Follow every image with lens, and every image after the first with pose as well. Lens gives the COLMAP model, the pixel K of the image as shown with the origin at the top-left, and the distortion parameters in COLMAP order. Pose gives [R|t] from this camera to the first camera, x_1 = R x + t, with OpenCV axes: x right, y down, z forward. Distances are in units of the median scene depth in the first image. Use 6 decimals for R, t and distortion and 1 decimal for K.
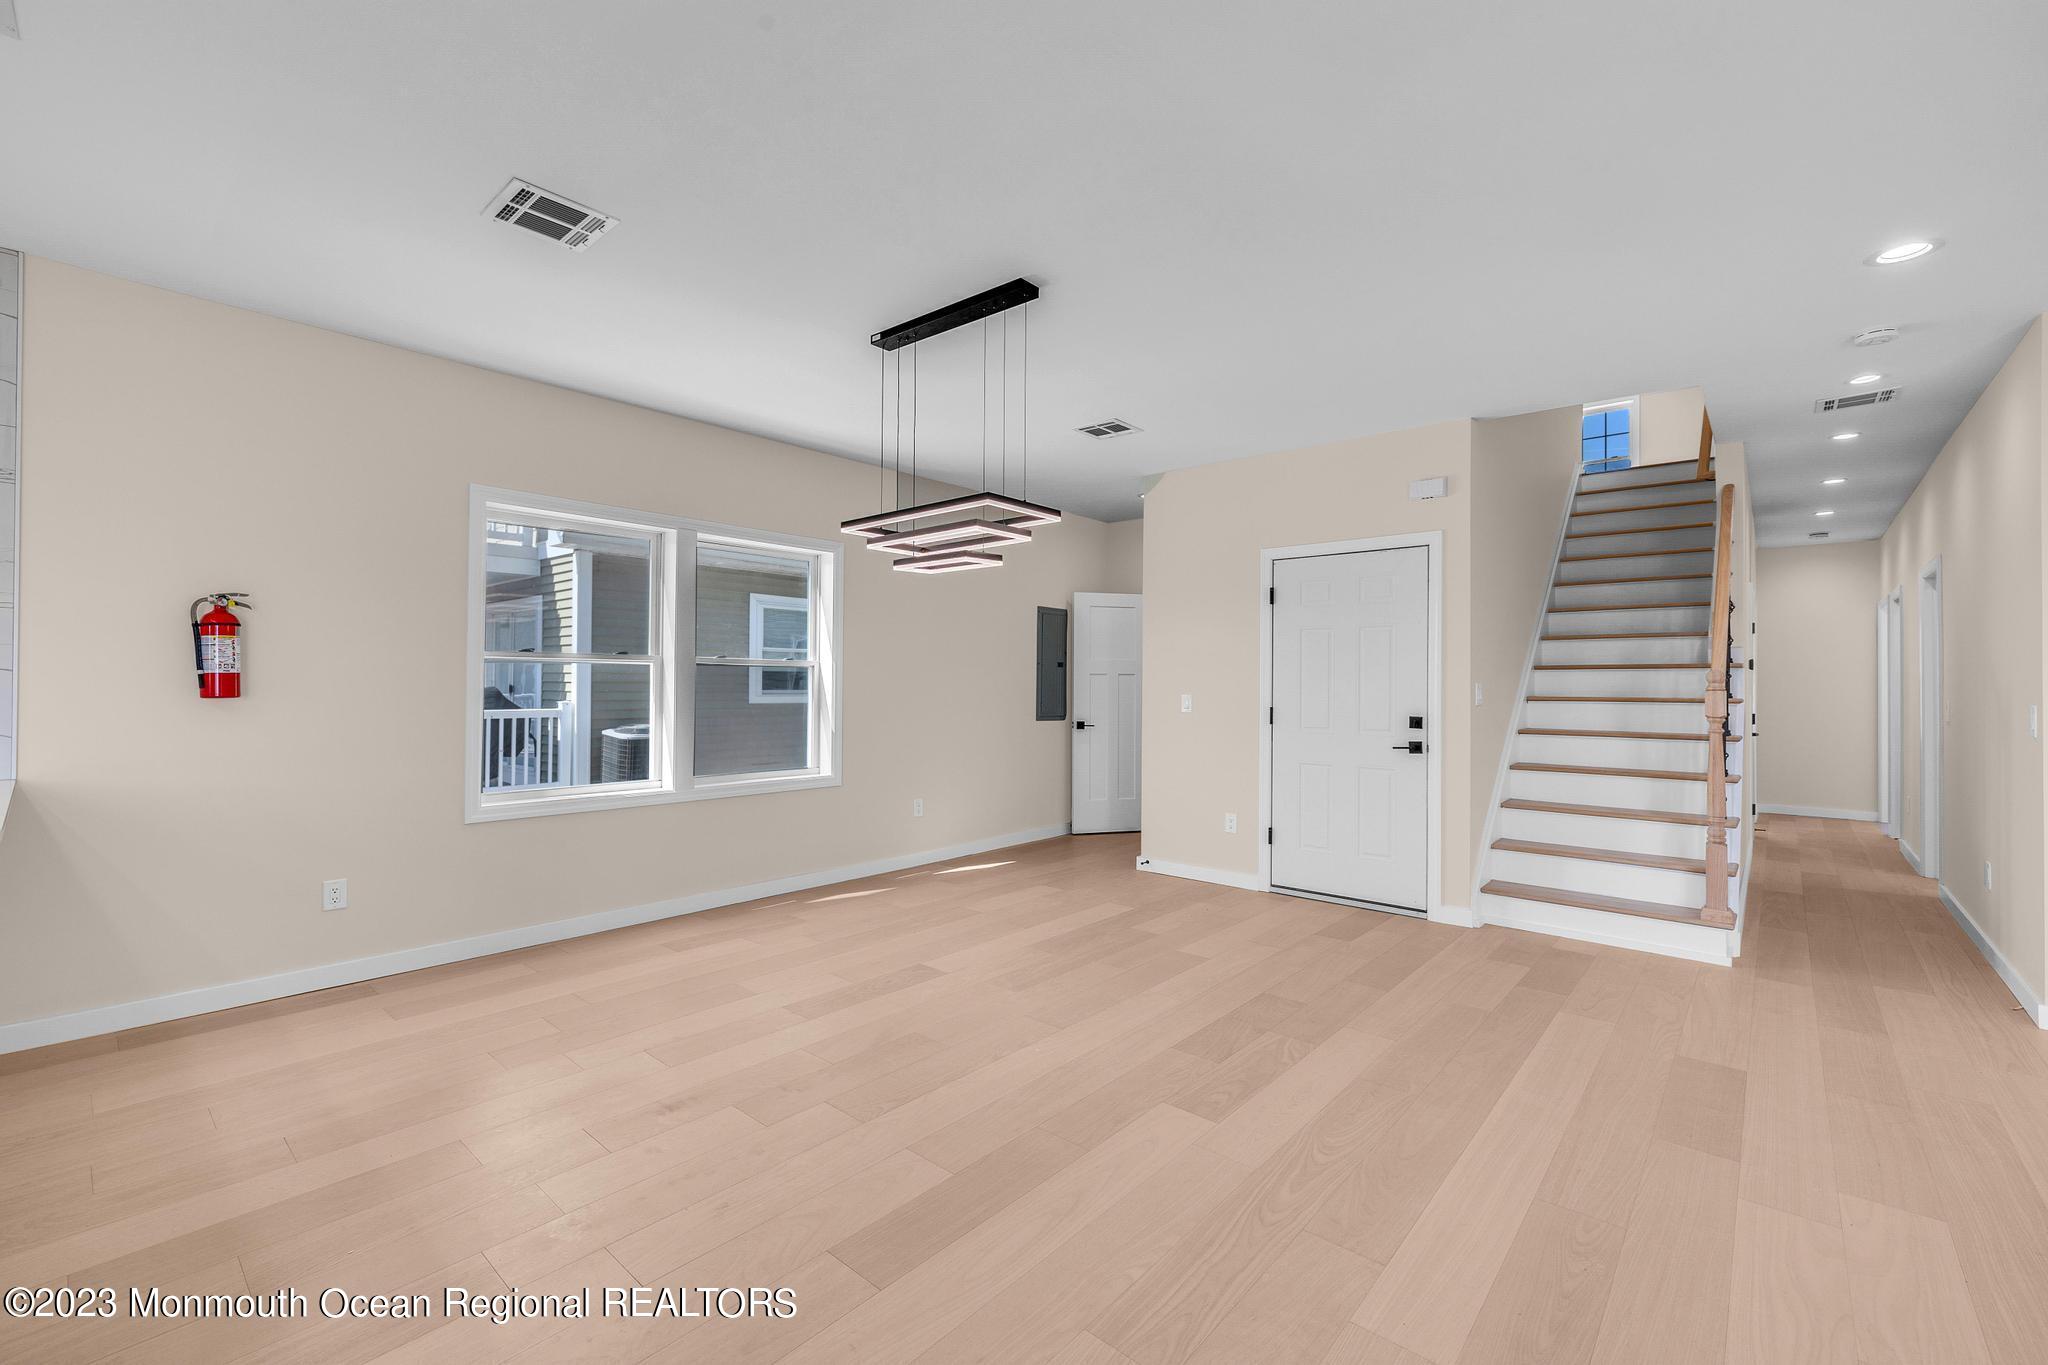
lens RADIAL K [[871.1, 0, 1020.9], [0, 871.1, 680.8], [0, 0, 1]] dist [0.012128, 0.000039]
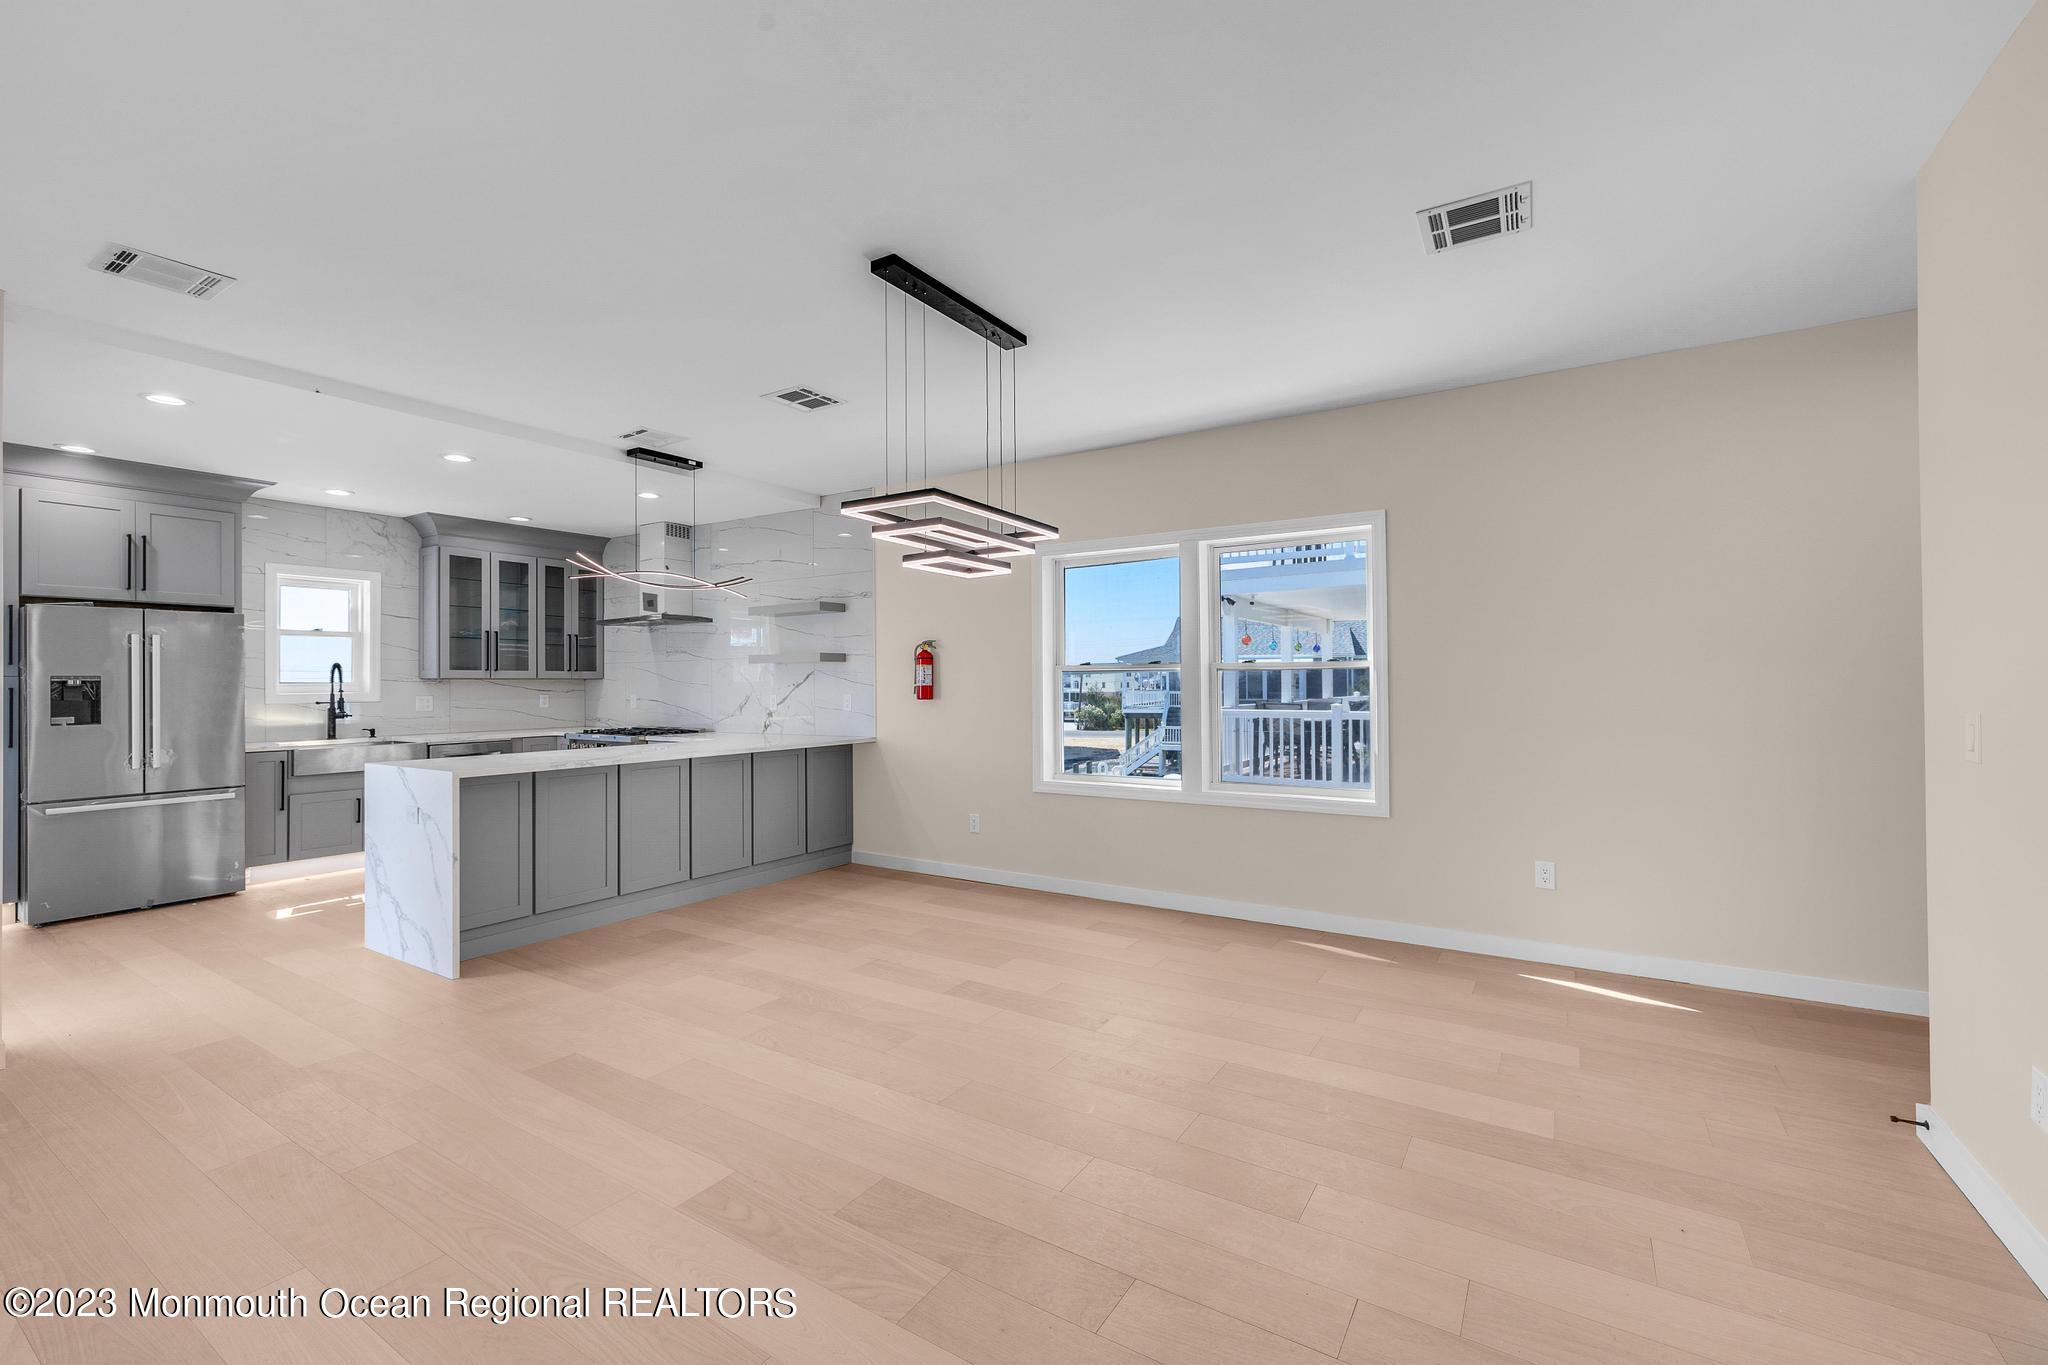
lens RADIAL K [[871.1, 0, 1017.5], [0, 871.1, 684.6], [0, 0, 1]] dist [0.012128, 0.000039]
pose [[0.128749, -0.007671, -0.991648, 0.839693], [0.016315, 0.999851, -0.005616, 0.001701], [0.991543, -0.015455, 0.128855, 0.917164]]
